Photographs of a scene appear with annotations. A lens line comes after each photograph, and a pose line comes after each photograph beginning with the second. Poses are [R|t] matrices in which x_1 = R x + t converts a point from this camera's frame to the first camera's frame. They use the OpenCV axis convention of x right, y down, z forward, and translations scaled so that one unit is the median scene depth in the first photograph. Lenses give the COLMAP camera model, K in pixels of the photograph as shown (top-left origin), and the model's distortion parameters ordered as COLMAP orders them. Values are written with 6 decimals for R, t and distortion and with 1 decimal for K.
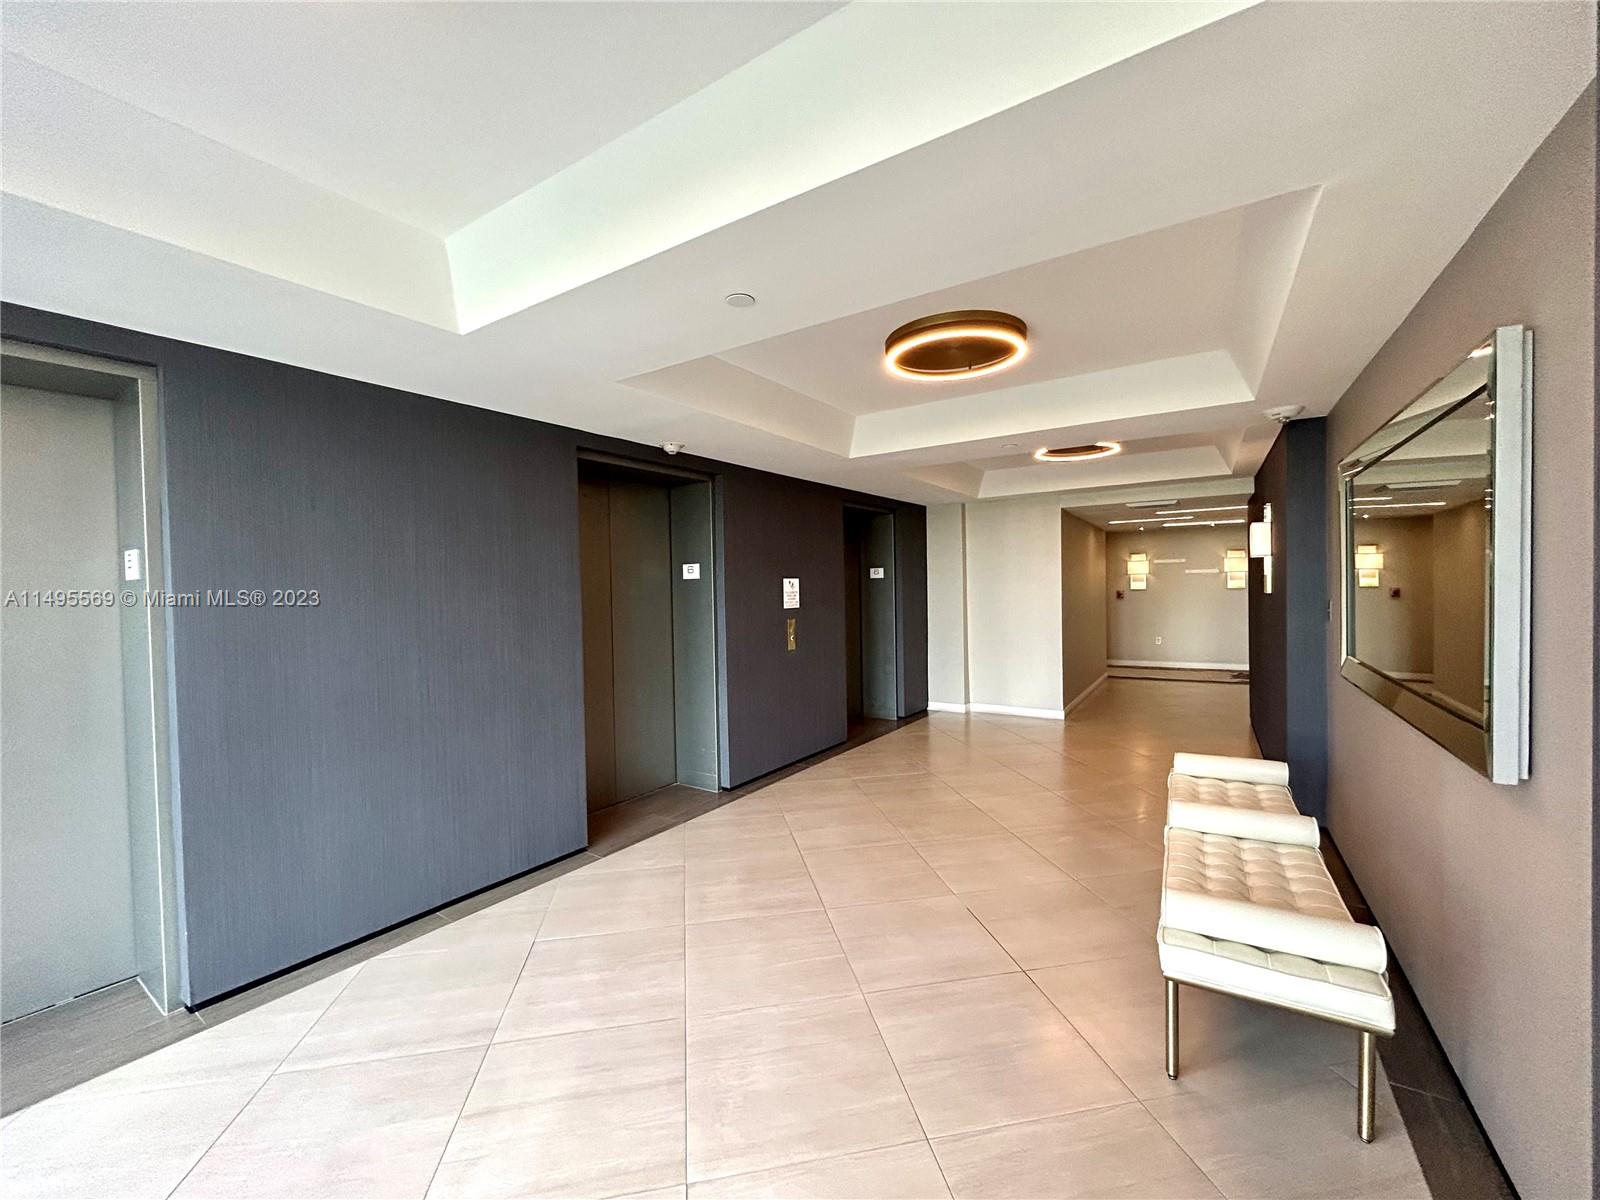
lens RADIAL K [[647.2, 0, 796.1], [0, 647.2, 602.7], [0, 0, 1]] dist [-0.001319, 0.001230]
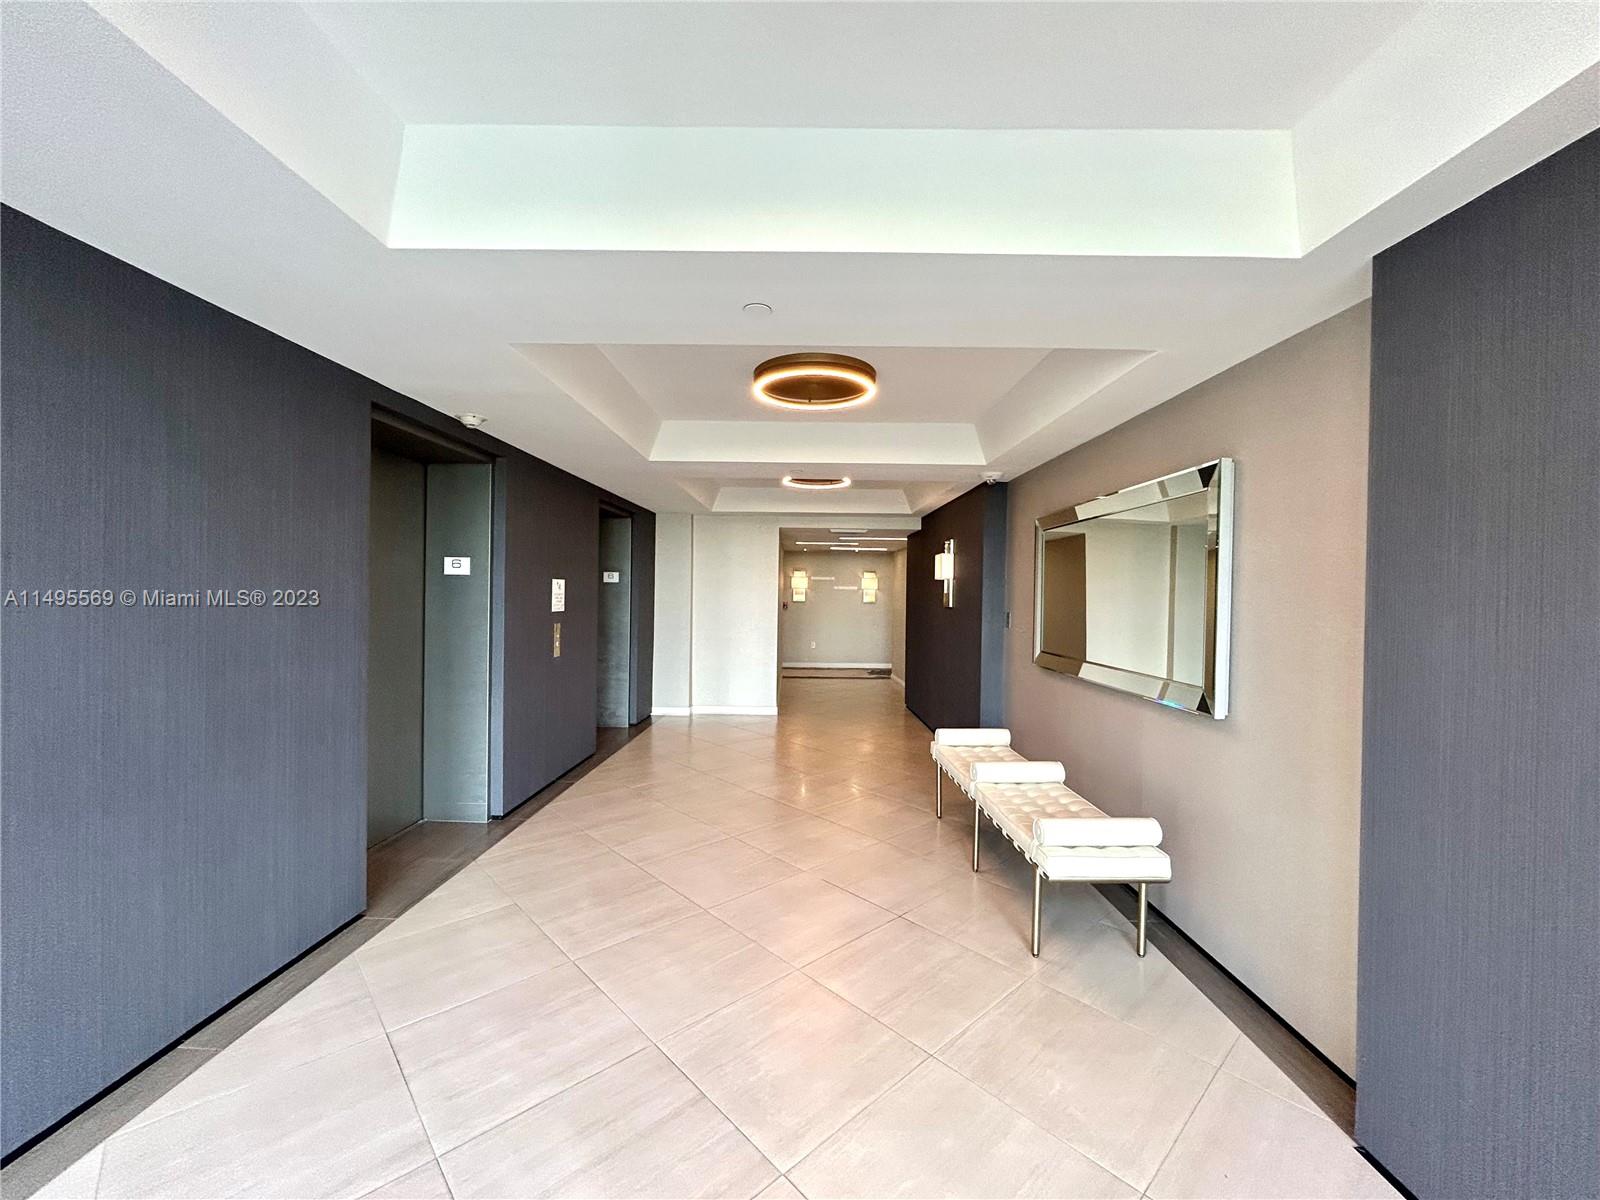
lens RADIAL K [[647.2, 0, 804.8], [0, 647.2, 600.1], [0, 0, 1]] dist [-0.001319, 0.001230]
pose [[0.840240, 0.029017, 0.541437, -0.265086], [-0.020538, 0.999554, -0.021698, 0.006270], [-0.541825, 0.007111, 0.840461, 0.044473]]
